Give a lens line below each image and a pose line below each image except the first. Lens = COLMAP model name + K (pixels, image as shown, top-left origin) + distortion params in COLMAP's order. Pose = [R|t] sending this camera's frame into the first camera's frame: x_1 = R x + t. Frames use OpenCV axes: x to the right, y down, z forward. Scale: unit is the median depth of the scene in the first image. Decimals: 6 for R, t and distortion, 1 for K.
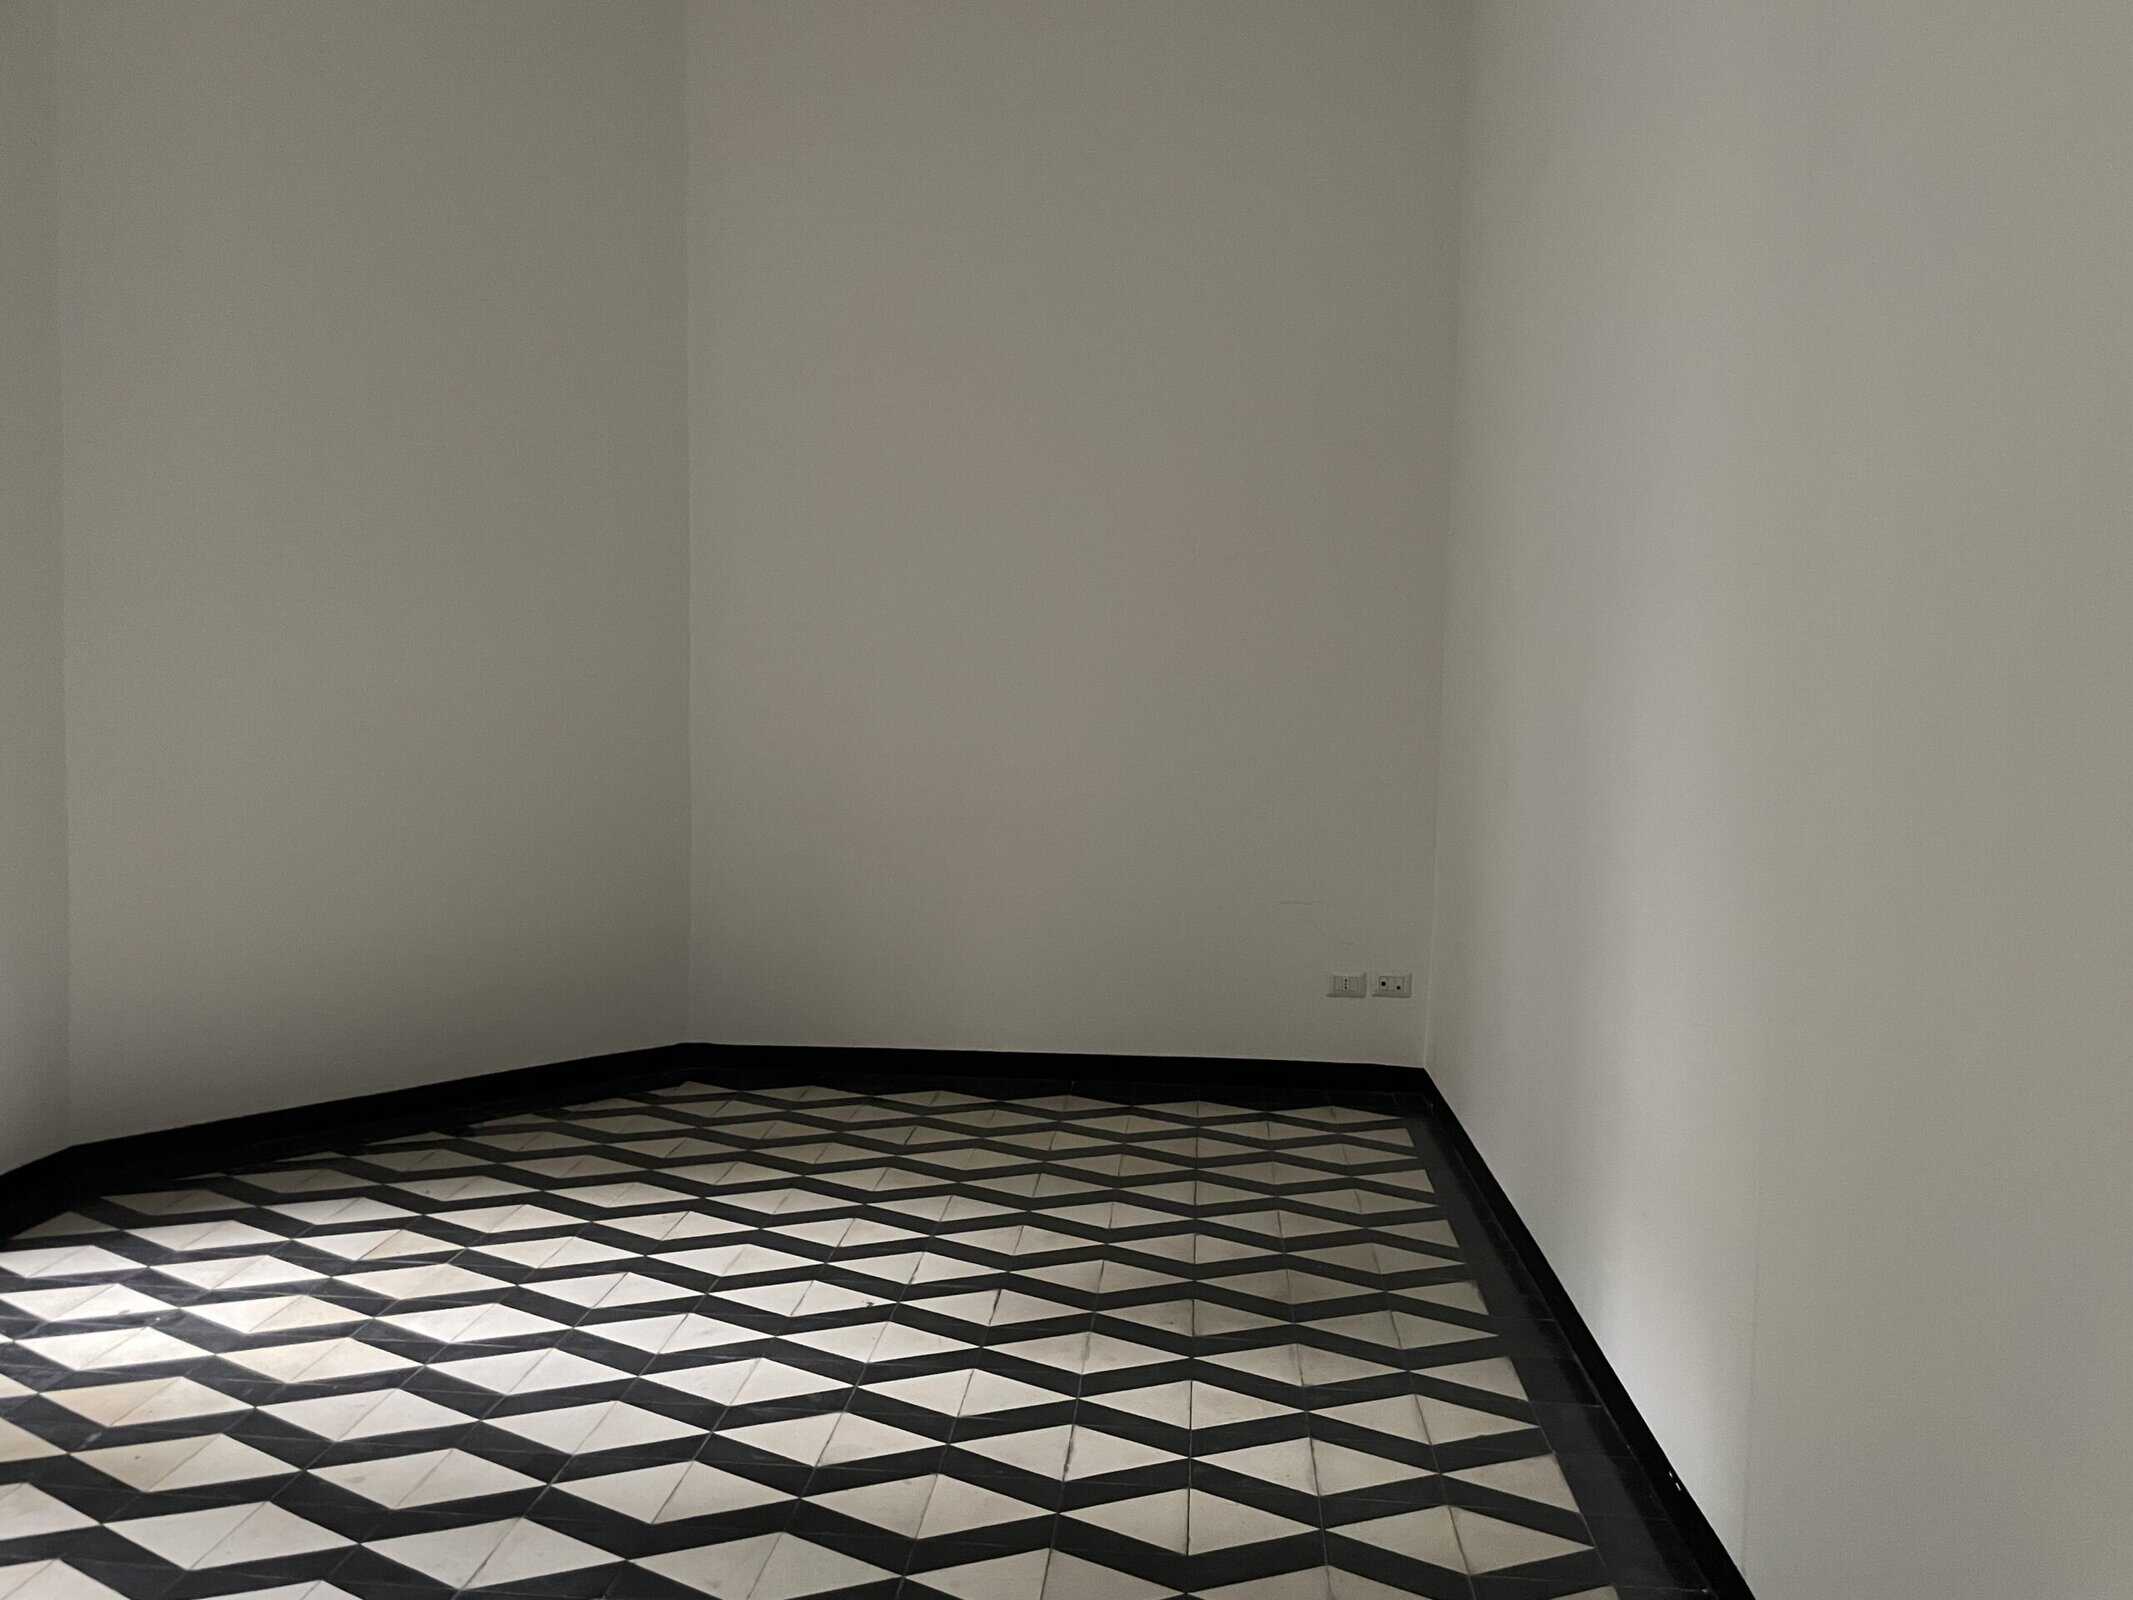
lens RADIAL K [[1583.8, 0, 1066.5], [0, 1583.8, 800.0], [0, 0, 1]] dist [0.091153, -0.127030]
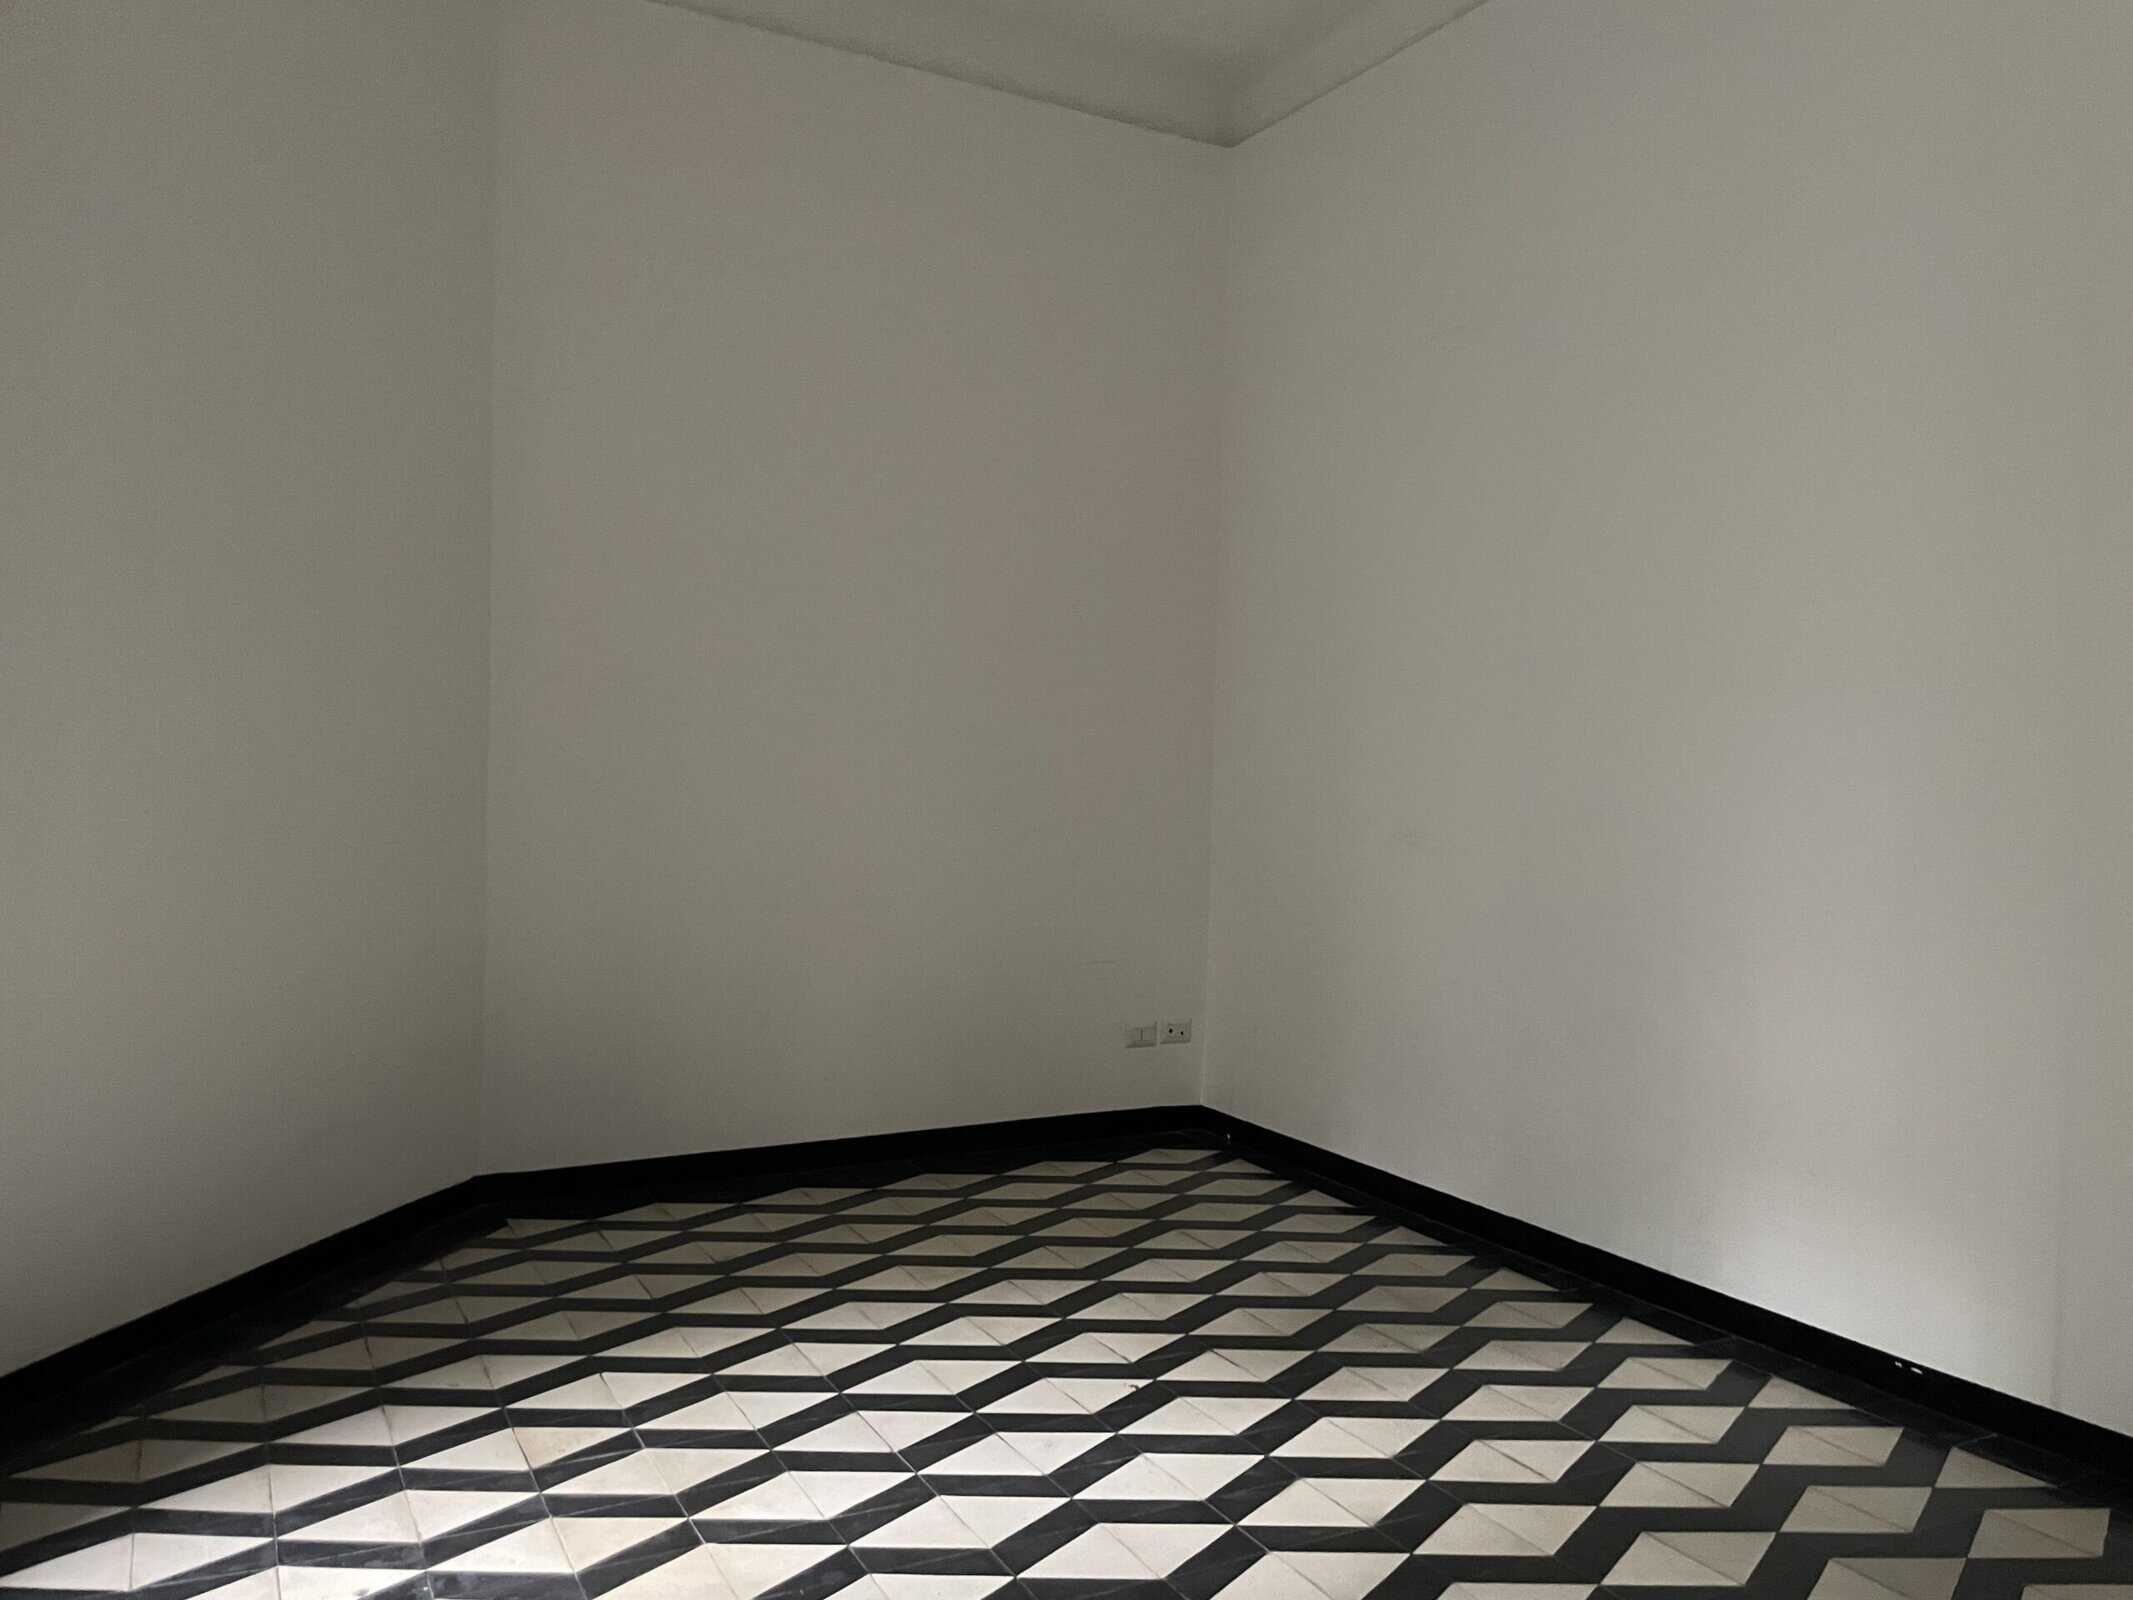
lens RADIAL K [[1583.8, 0, 1066.5], [0, 1583.8, 800.0], [0, 0, 1]] dist [0.091153, -0.127030]
pose [[0.851700, -0.012508, 0.523881, -0.594824], [0.032420, 0.999058, -0.028853, -0.018839], [-0.523027, 0.041558, 0.851303, 0.141764]]
